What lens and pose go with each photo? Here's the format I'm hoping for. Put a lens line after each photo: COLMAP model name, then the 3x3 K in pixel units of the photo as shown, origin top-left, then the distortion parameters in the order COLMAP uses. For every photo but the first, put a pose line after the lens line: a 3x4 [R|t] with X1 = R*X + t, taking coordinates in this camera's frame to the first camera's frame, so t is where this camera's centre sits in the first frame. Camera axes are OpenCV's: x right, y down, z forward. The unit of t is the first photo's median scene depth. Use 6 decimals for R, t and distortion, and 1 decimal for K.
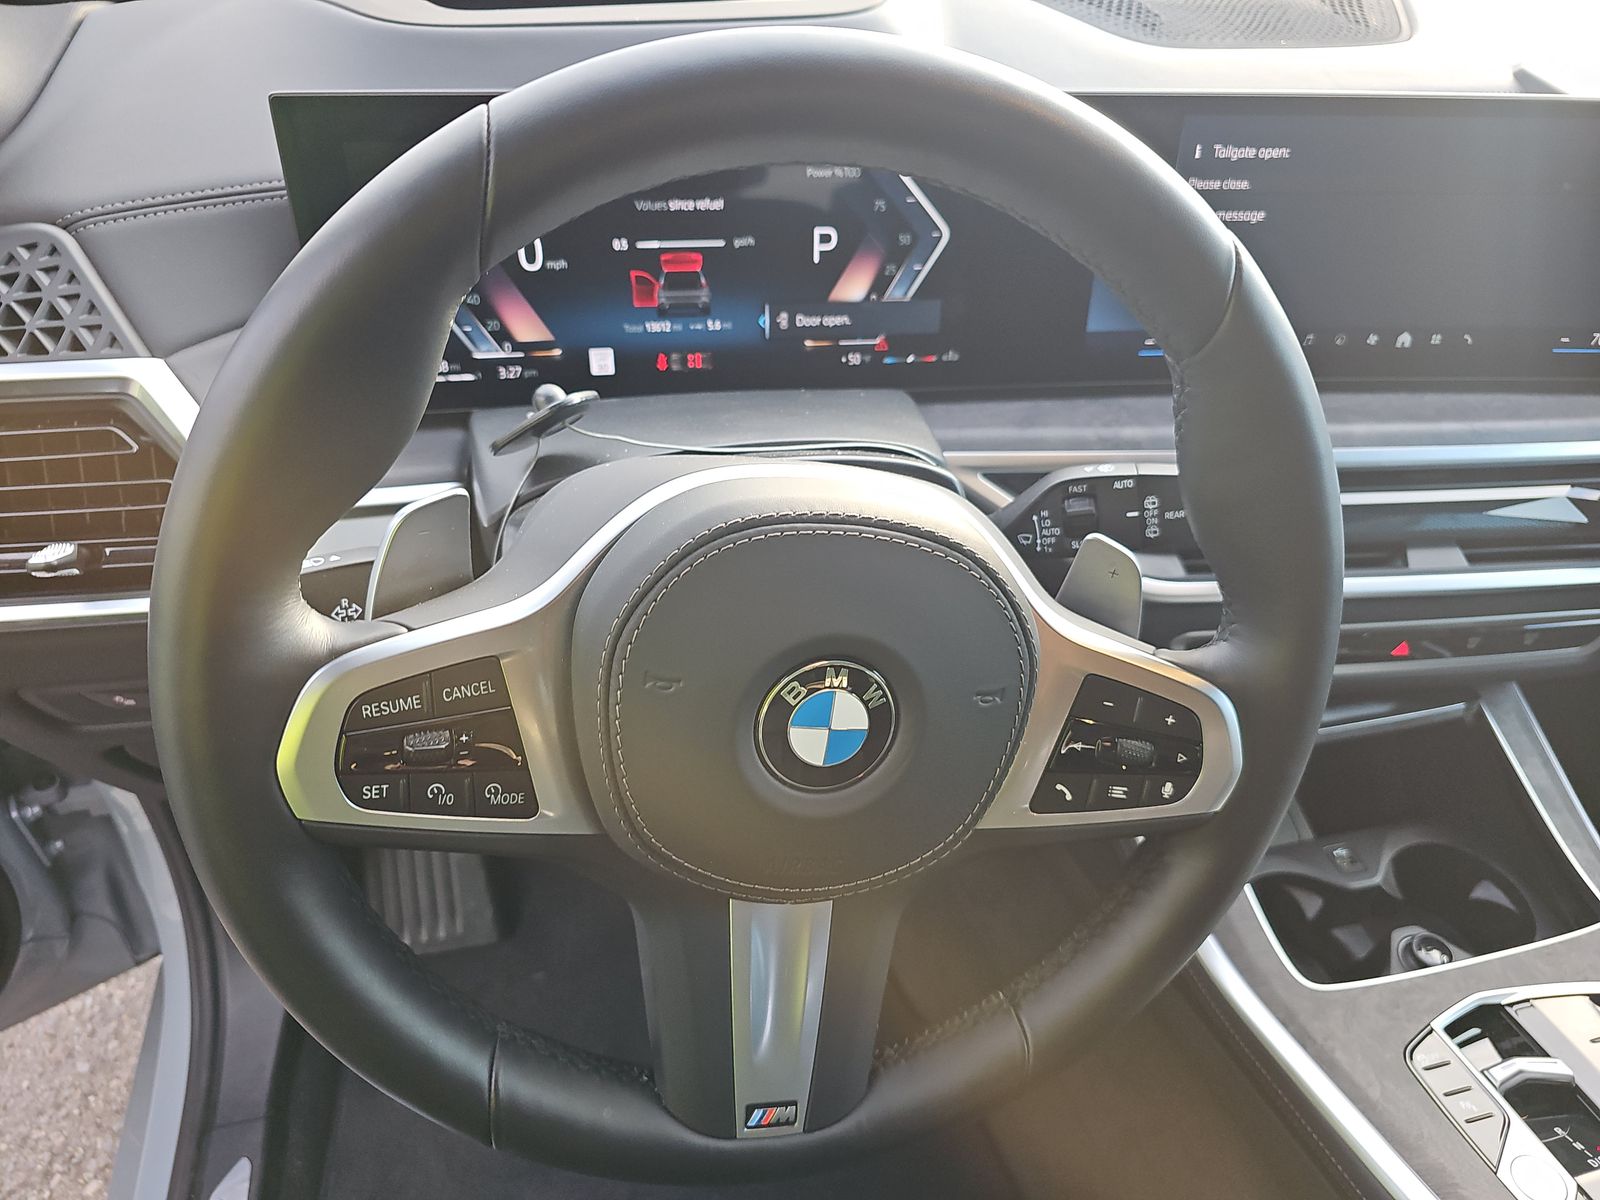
lens RADIAL K [[1074.1, 0, 826.5], [0, 1074.1, 605.1], [0, 0, 1]] dist [0.066047, -0.133709]
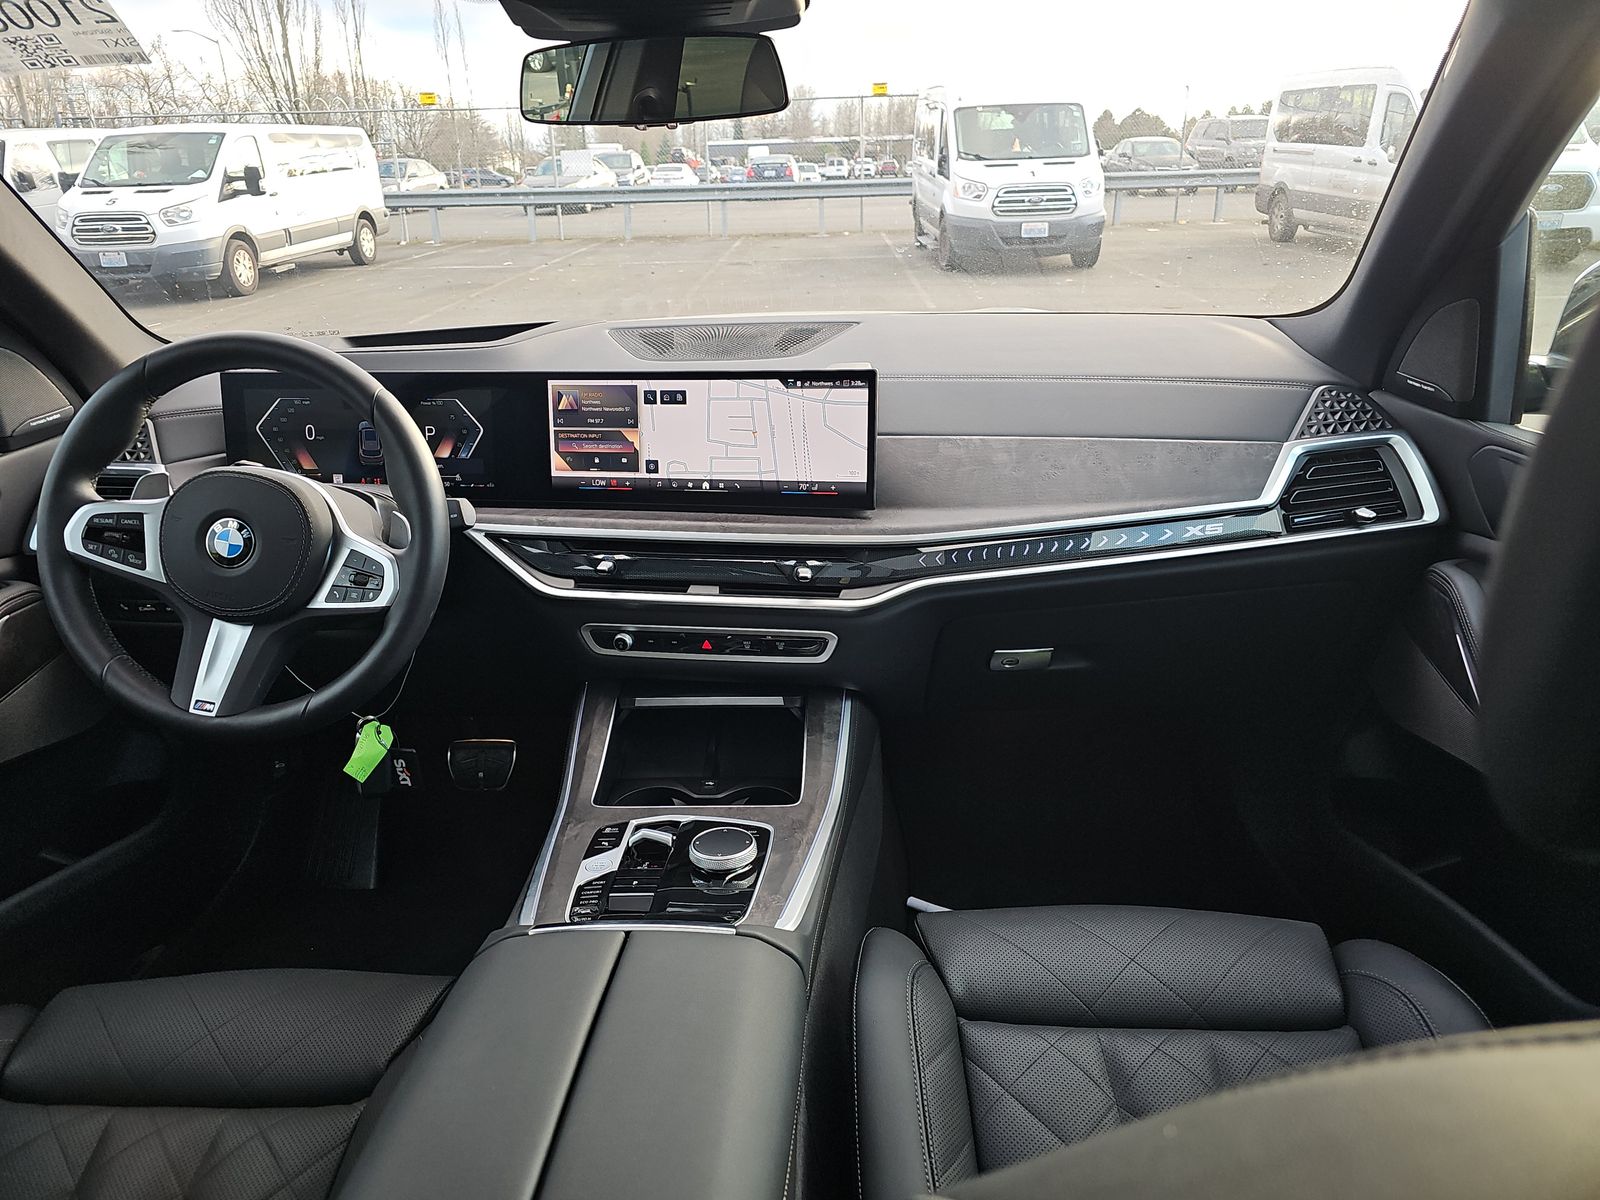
lens RADIAL K [[1100.1, 0, 839.8], [0, 1100.1, 600.9], [0, 0, 1]] dist [0.067999, -0.033470]
pose [[0.945512, 0.036111, -0.323577, 1.618382], [-0.140200, 0.942127, -0.304533, 0.605054], [0.293854, 0.333305, 0.895856, -0.745028]]
